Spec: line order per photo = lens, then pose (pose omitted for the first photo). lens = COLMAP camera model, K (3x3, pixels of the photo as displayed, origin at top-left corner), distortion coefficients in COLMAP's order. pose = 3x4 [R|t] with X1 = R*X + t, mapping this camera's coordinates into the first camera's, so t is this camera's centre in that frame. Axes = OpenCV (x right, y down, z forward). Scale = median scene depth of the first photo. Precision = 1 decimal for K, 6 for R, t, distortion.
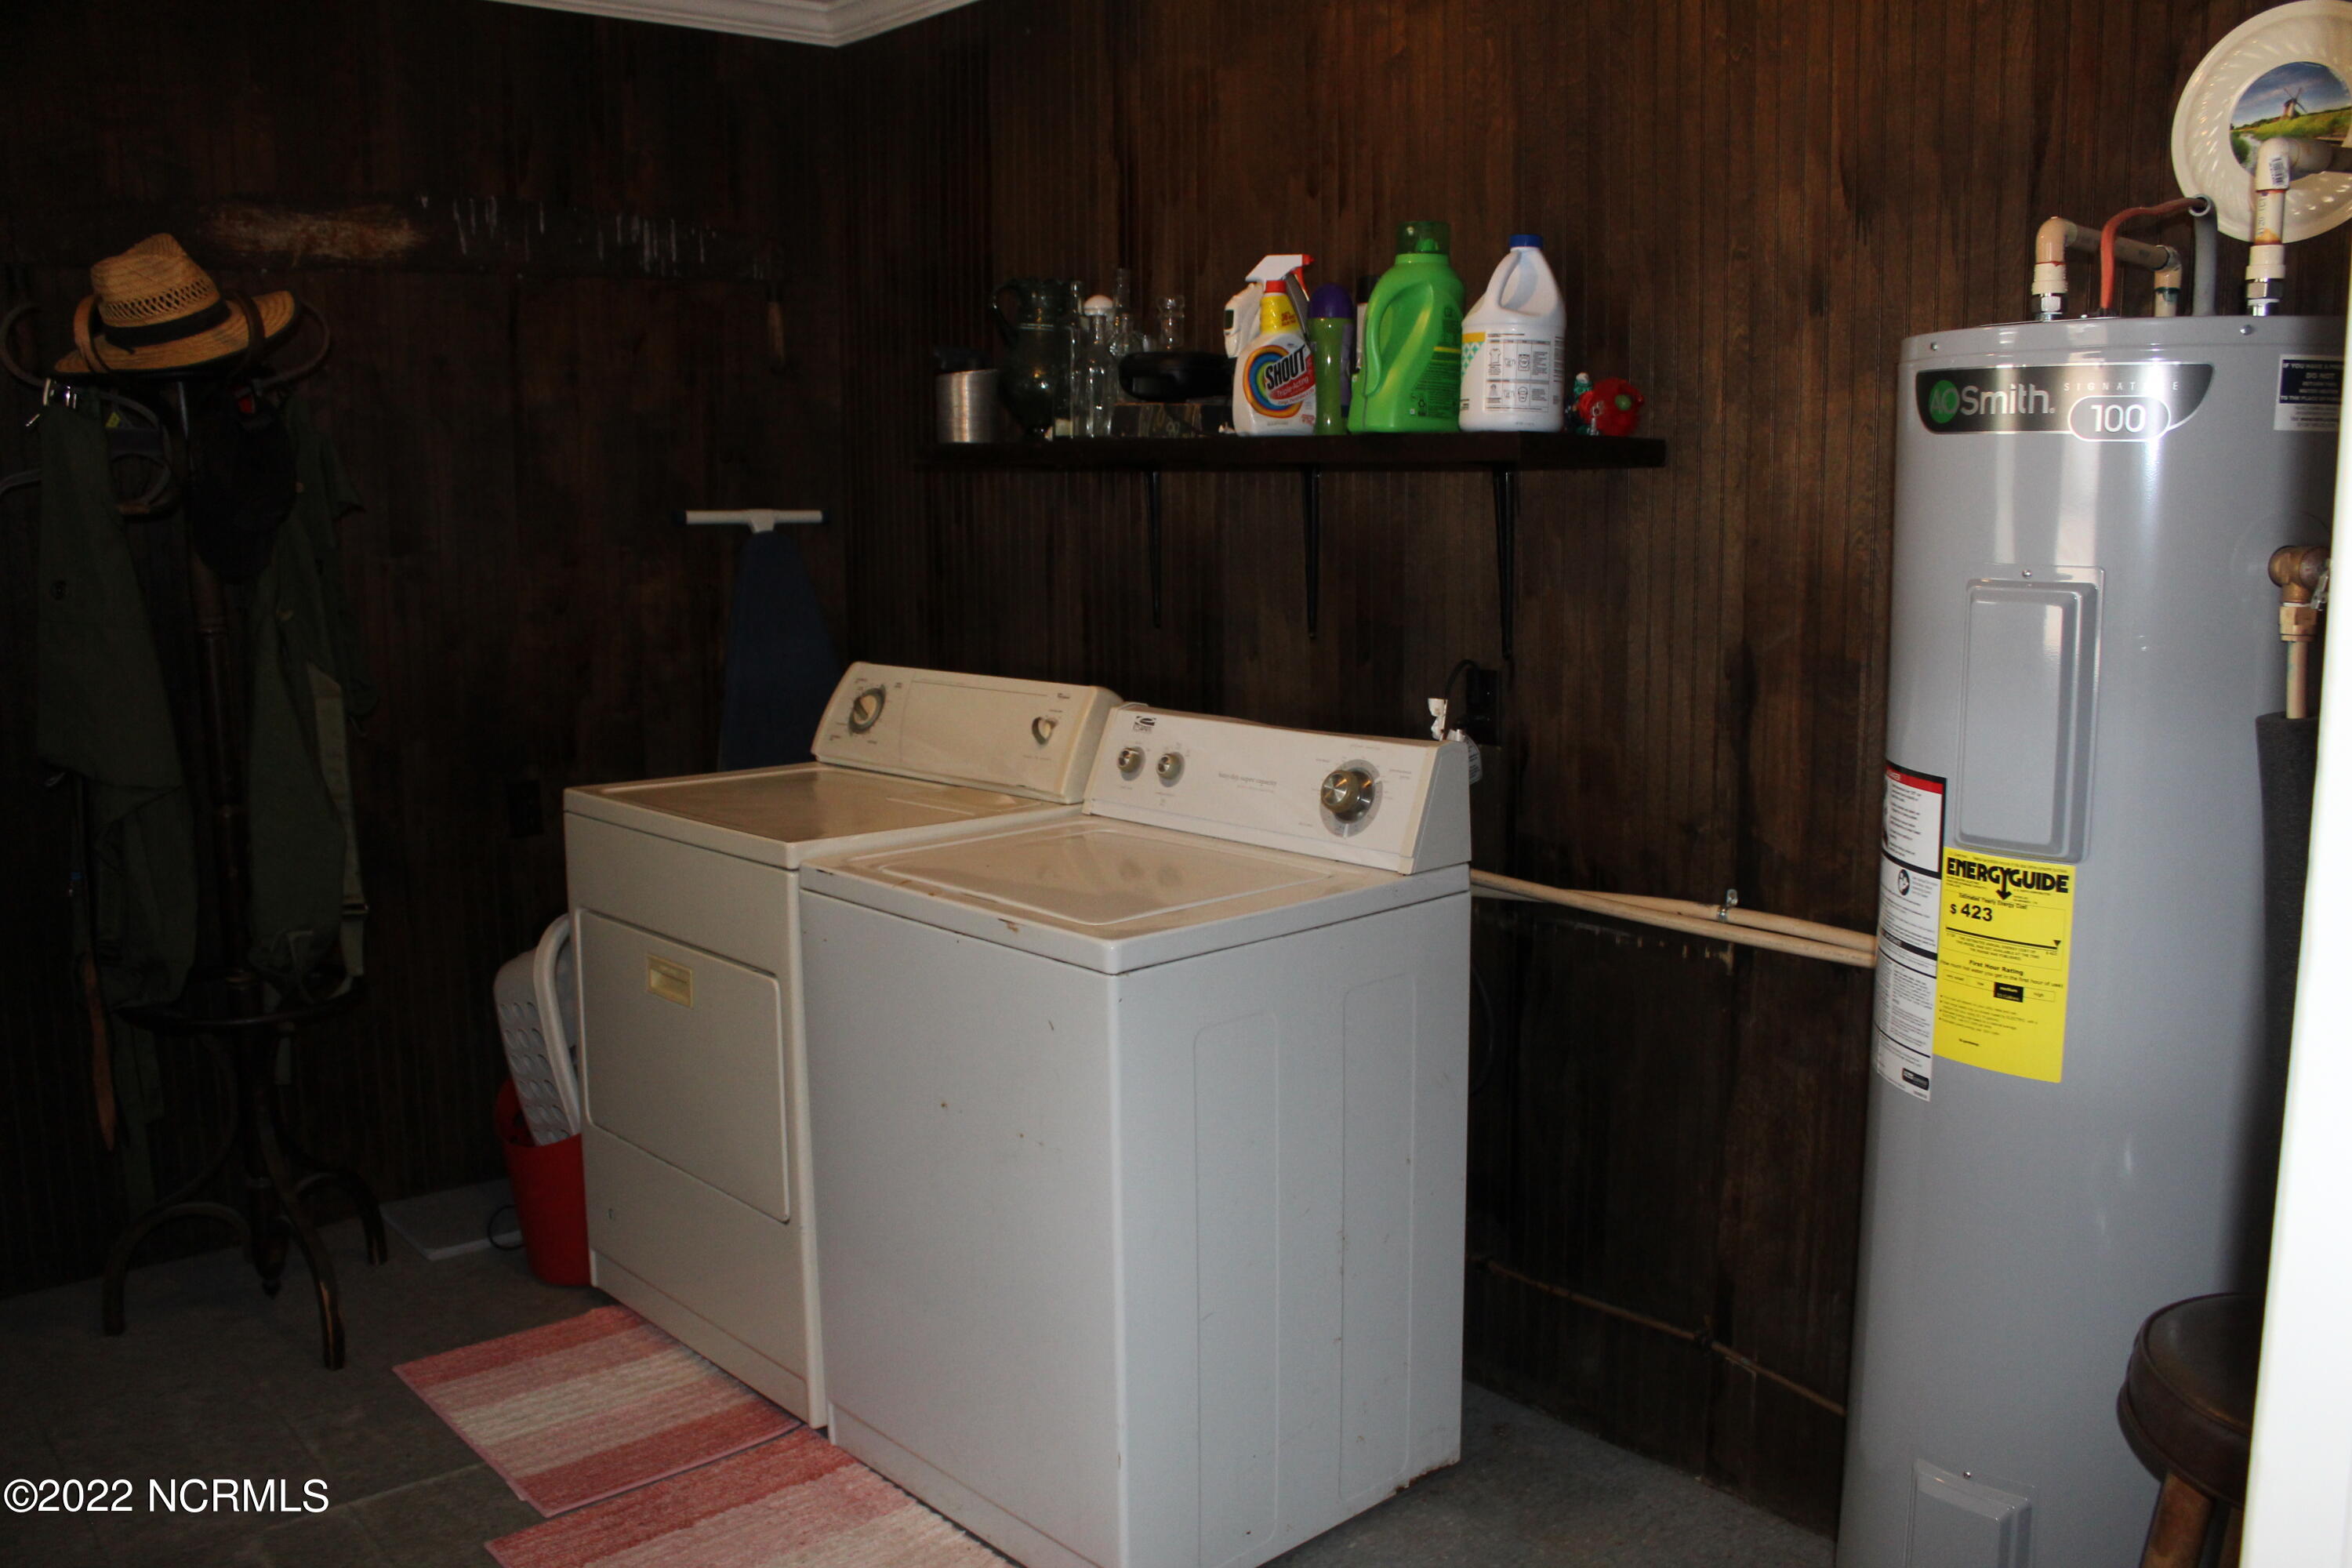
lens RADIAL K [[1968.1, 0, 1165.5], [0, 1968.1, 795.4], [0, 0, 1]] dist [-0.162175, 0.144279]
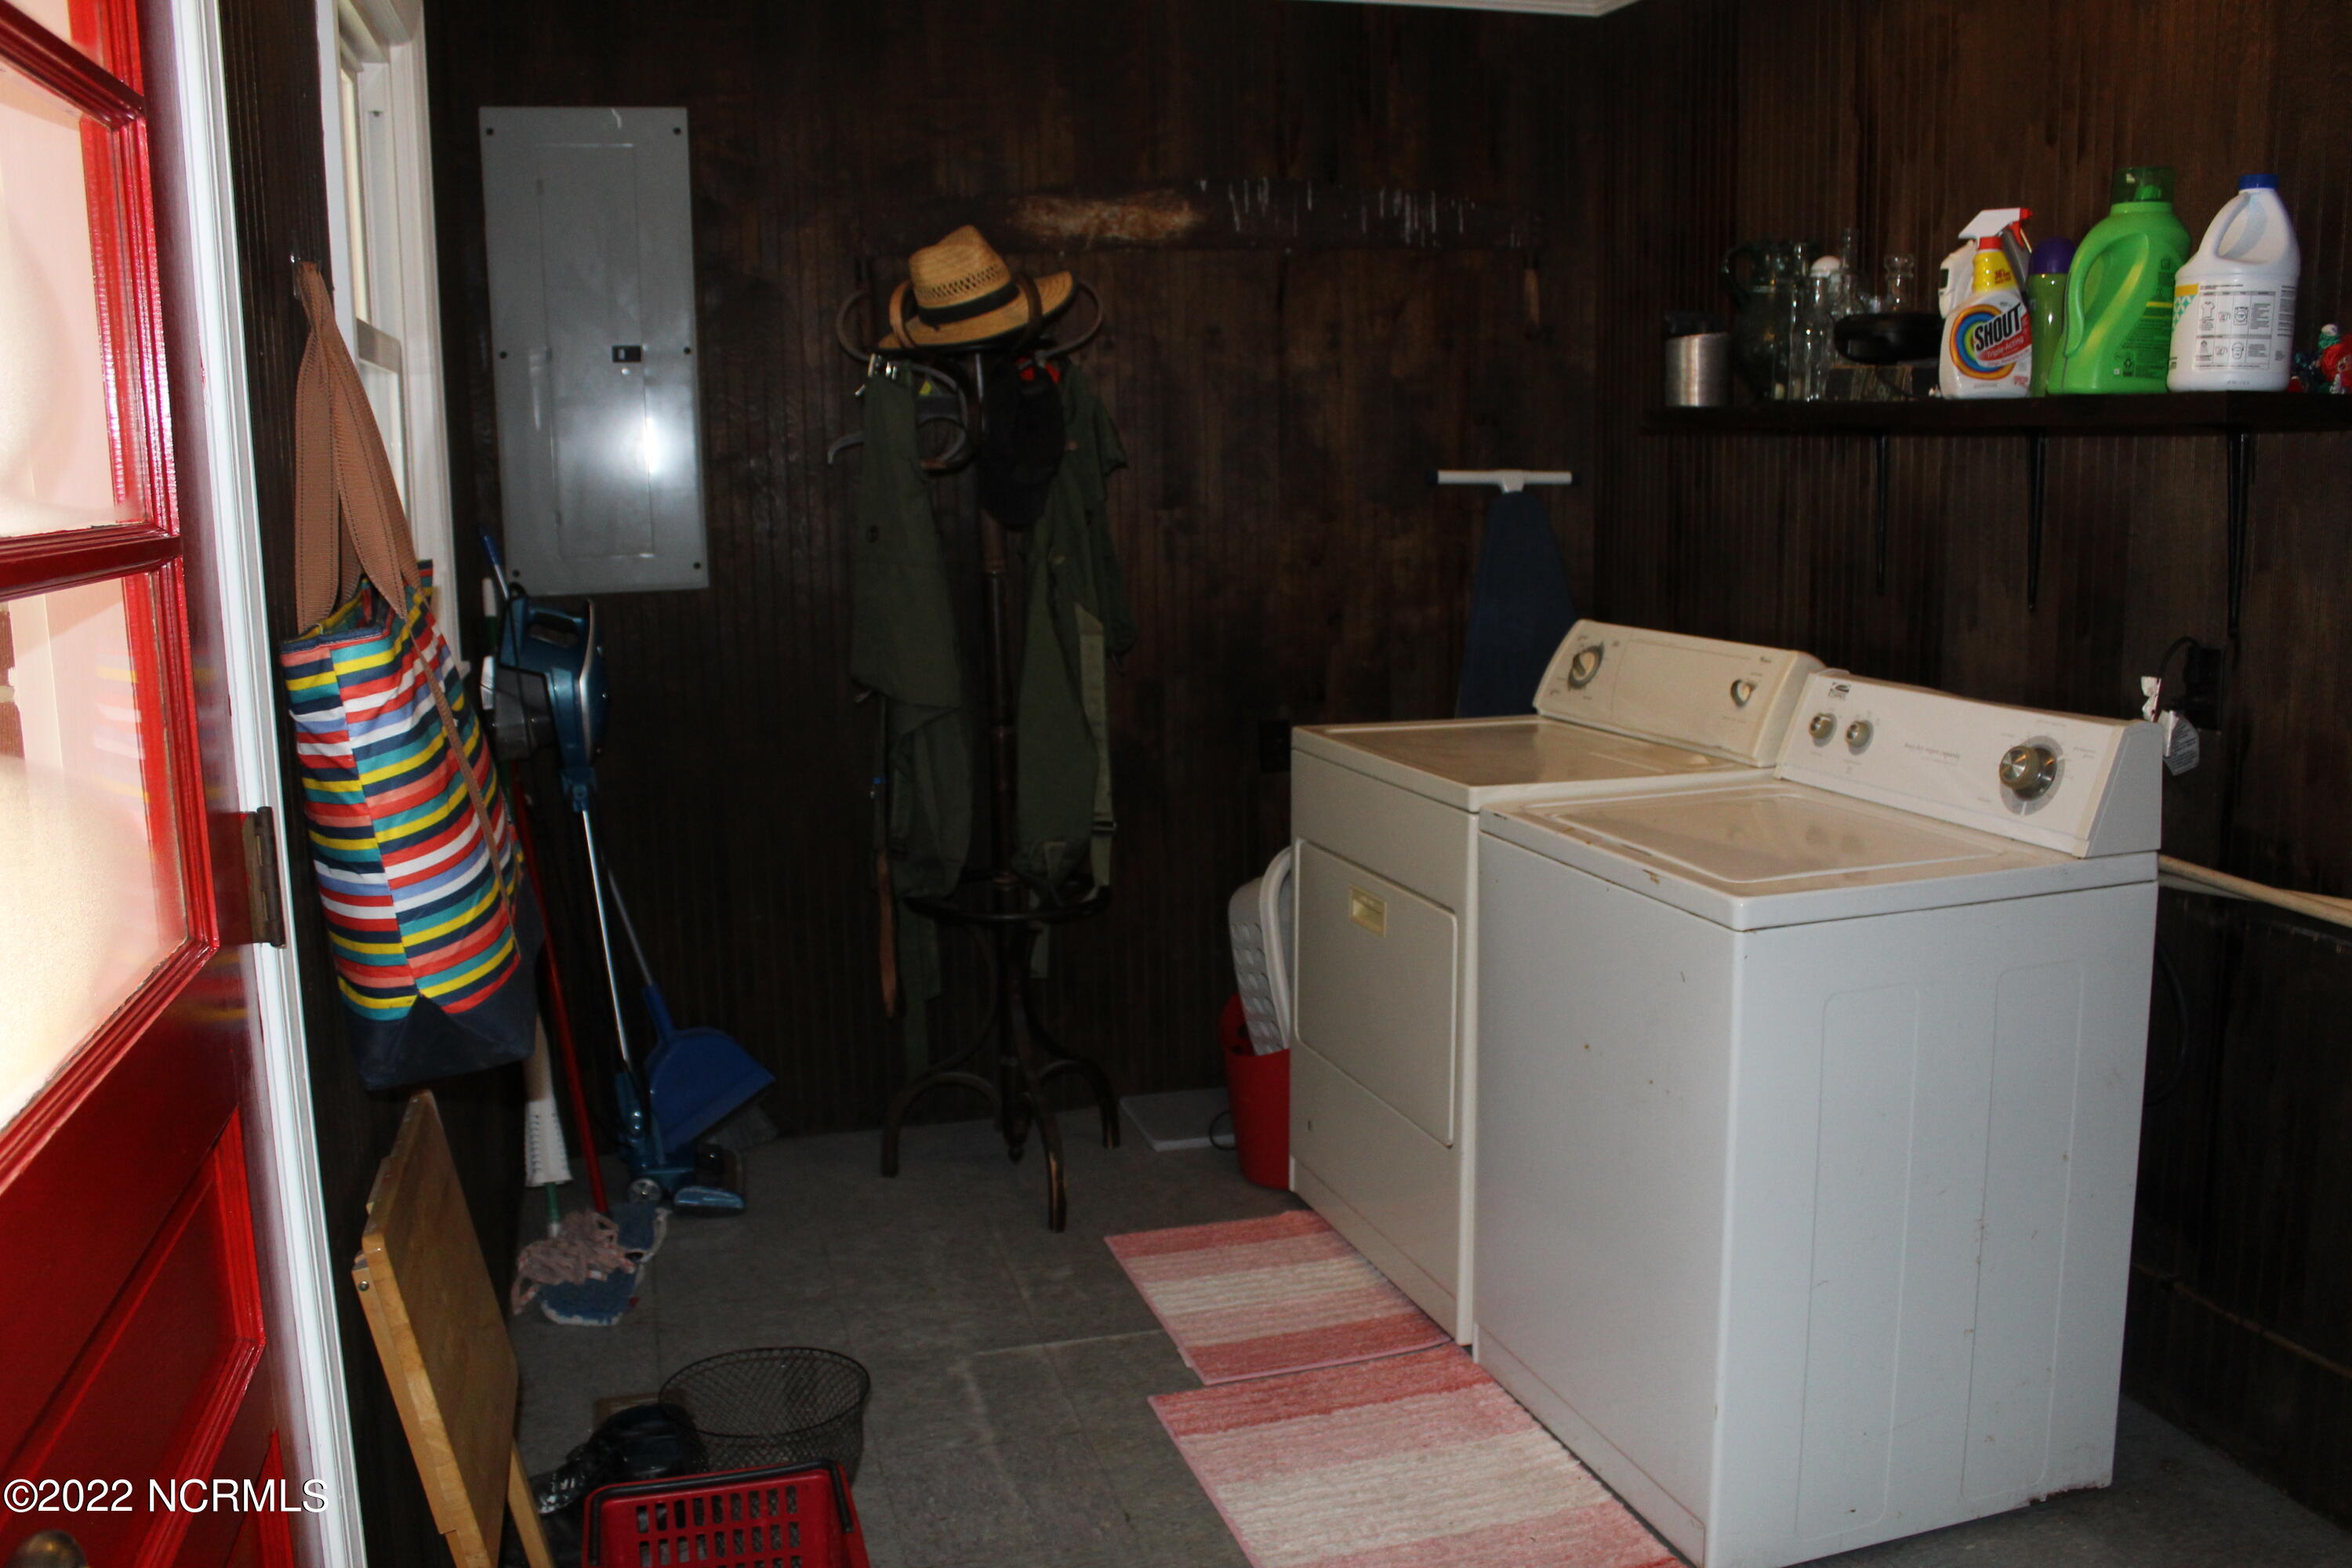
lens RADIAL K [[1968.1, 0, 1166.6], [0, 1968.1, 792.7], [0, 0, 1]] dist [-0.162175, 0.144279]
pose [[0.909854, 0.062160, -0.410245, 0.084758], [-0.054838, 0.998056, 0.029602, 0.004838], [0.411288, -0.004437, 0.911495, -0.027281]]
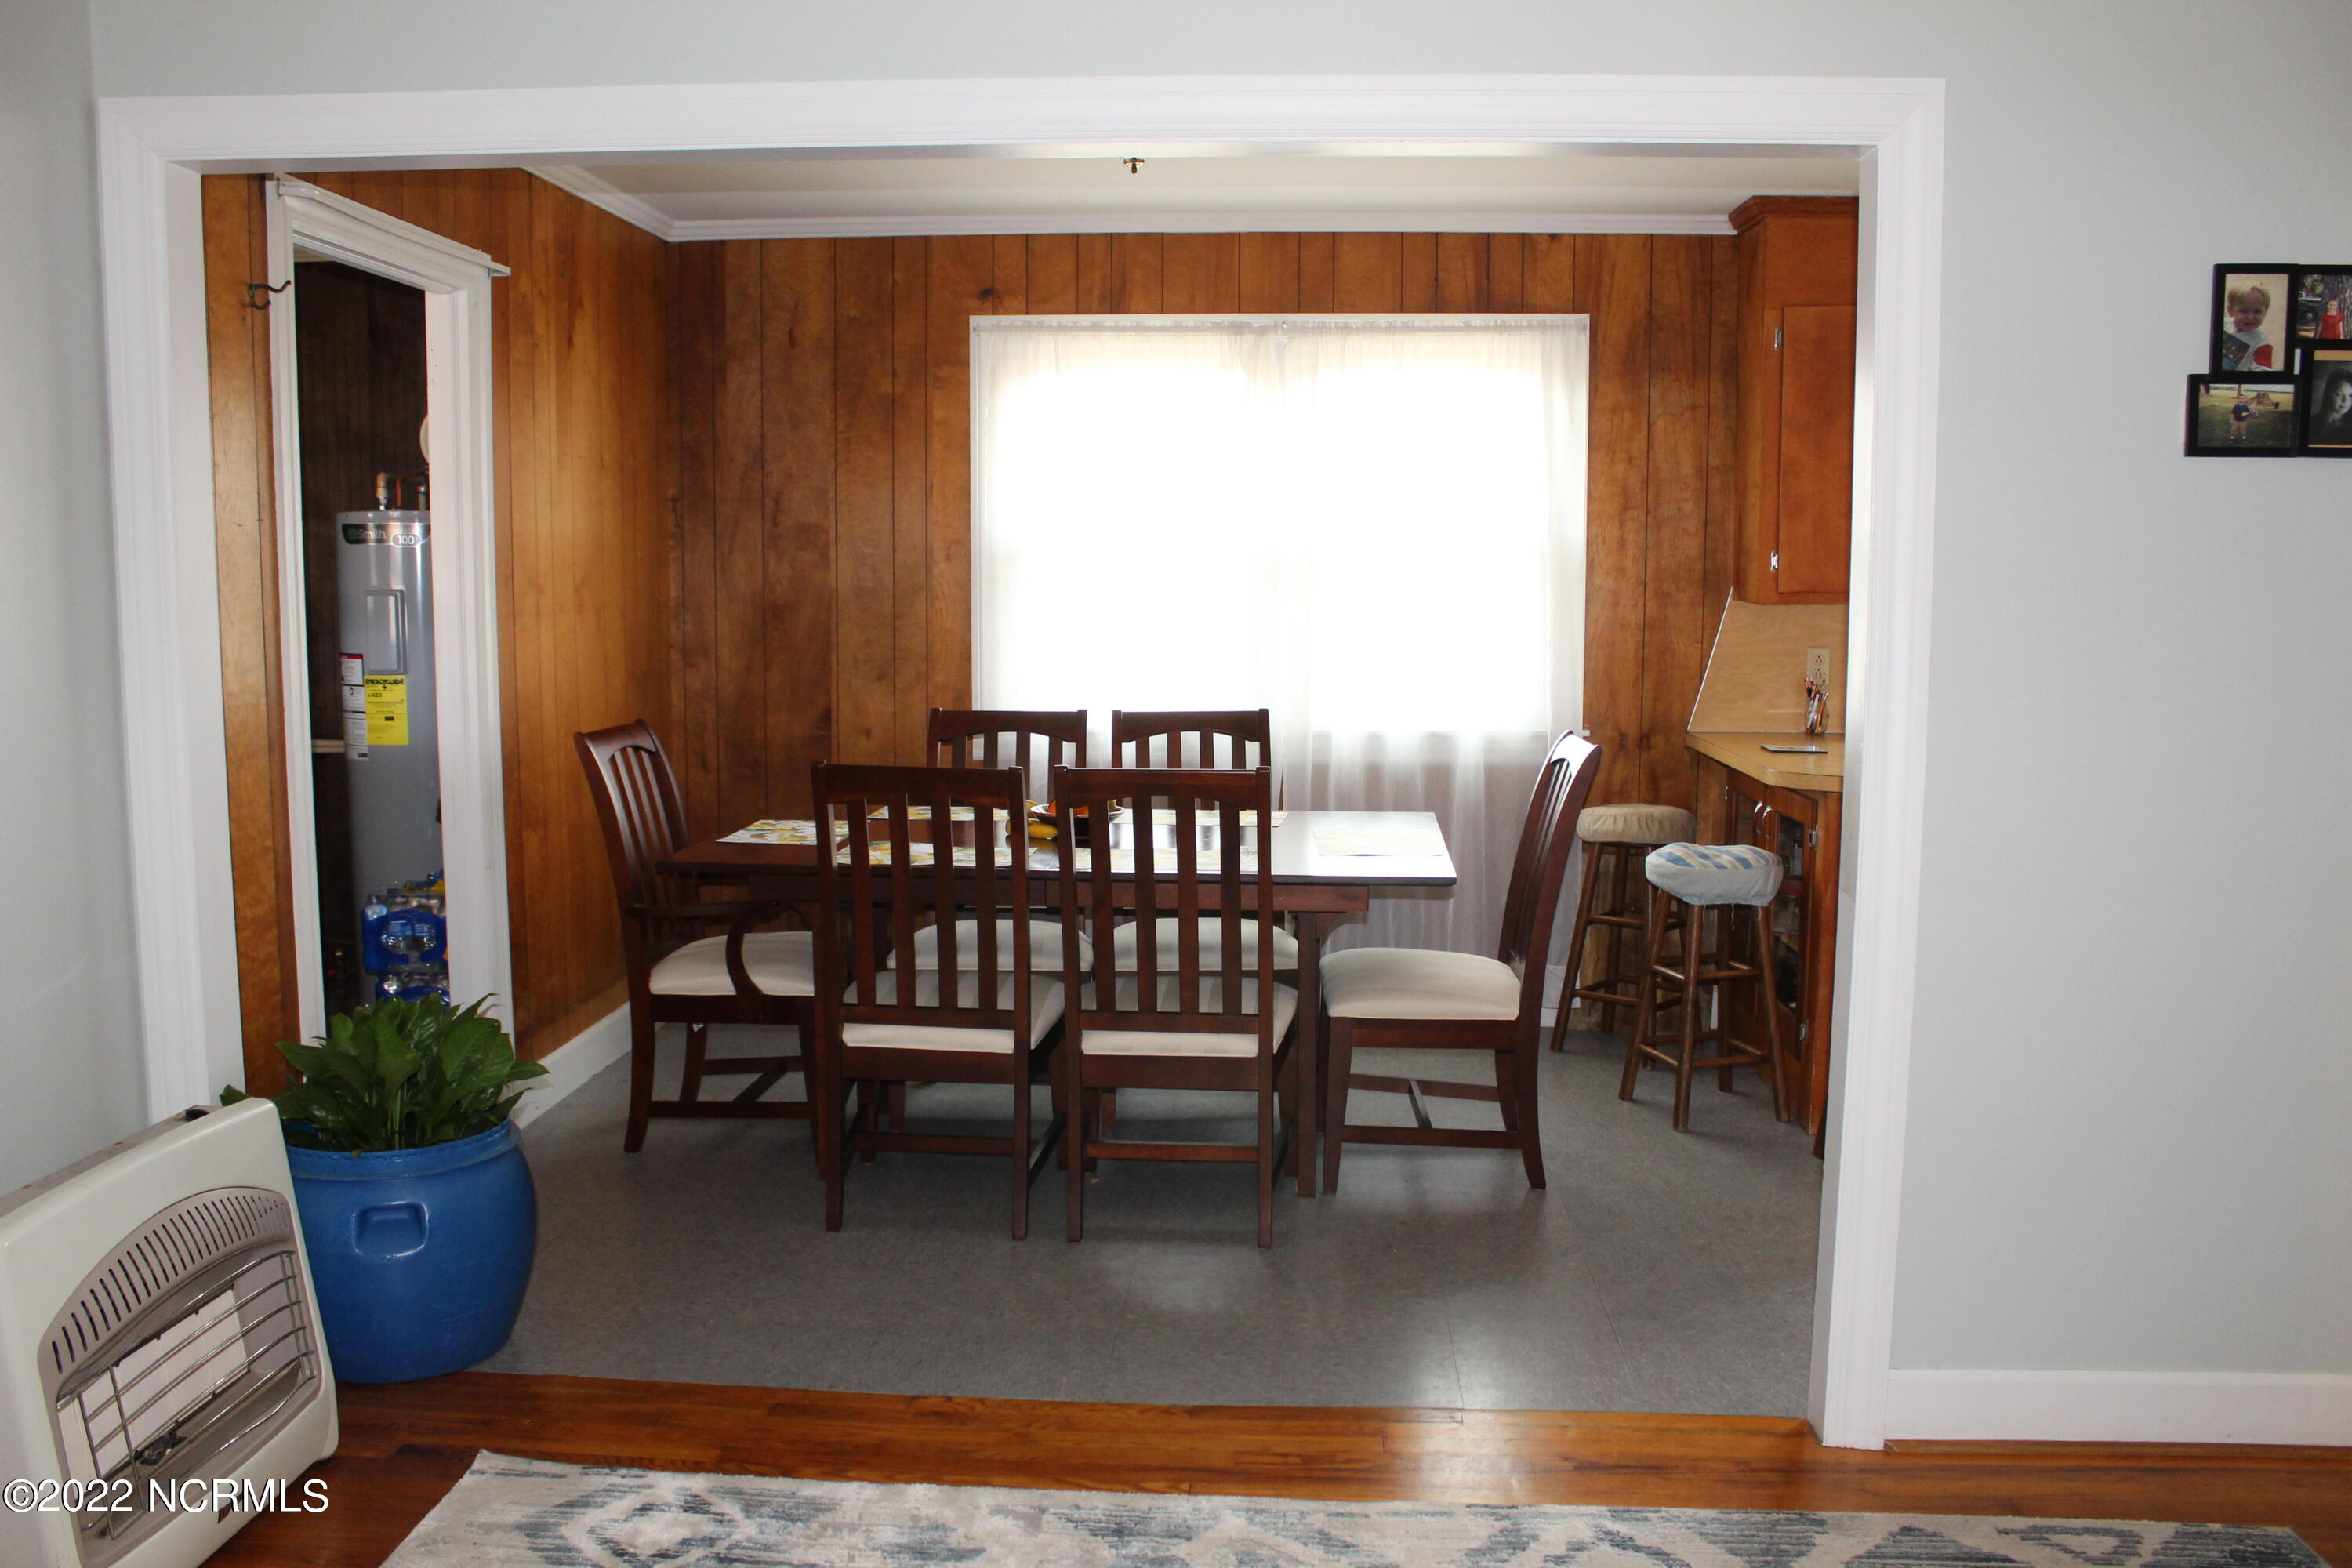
lens RADIAL K [[1968.1, 0, 1174.9], [0, 1968.1, 787.9], [0, 0, 1]] dist [-0.162175, 0.144279]
pose [[0.682103, -0.078991, 0.726978, -0.783213], [0.104166, 0.994506, 0.010324, 0.250510], [-0.723799, 0.068684, 0.686584, -1.667301]]
